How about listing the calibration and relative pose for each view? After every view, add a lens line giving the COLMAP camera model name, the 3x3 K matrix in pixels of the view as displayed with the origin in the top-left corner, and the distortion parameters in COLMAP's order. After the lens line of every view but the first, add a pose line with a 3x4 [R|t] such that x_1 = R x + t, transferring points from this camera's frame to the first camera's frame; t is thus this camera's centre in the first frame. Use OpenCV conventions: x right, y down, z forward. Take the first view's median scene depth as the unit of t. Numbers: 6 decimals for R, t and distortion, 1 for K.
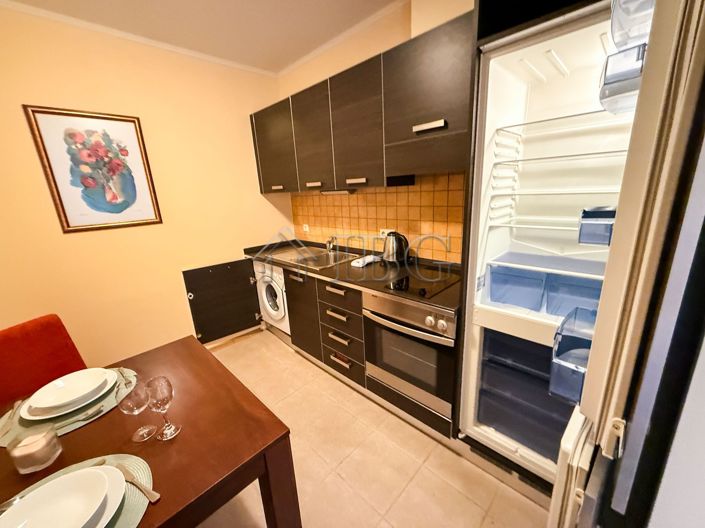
lens RADIAL K [[281.6, 0, 351.4], [0, 281.6, 265.0], [0, 0, 1]] dist [-0.002413, 0.000478]
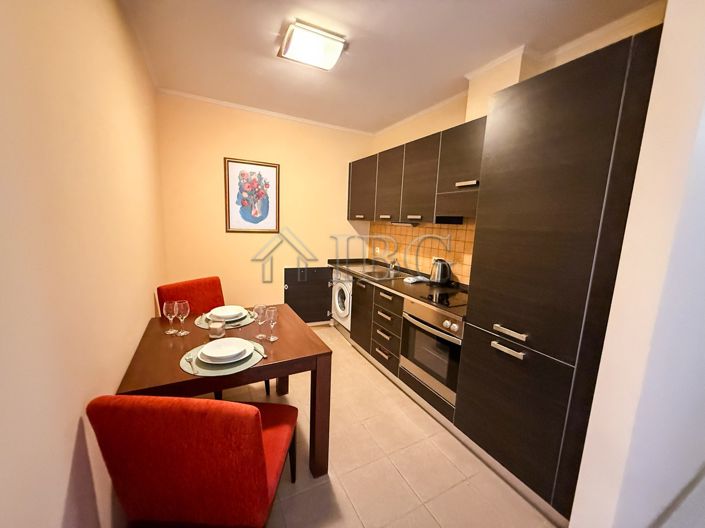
lens RADIAL K [[281.6, 0, 350.9], [0, 281.6, 264.5], [0, 0, 1]] dist [-0.002413, 0.000478]
pose [[0.947637, 0.138002, -0.287991, 0.136874], [-0.167974, 0.982377, -0.081979, 0.075919], [0.271602, 0.126061, 0.954118, -0.302930]]
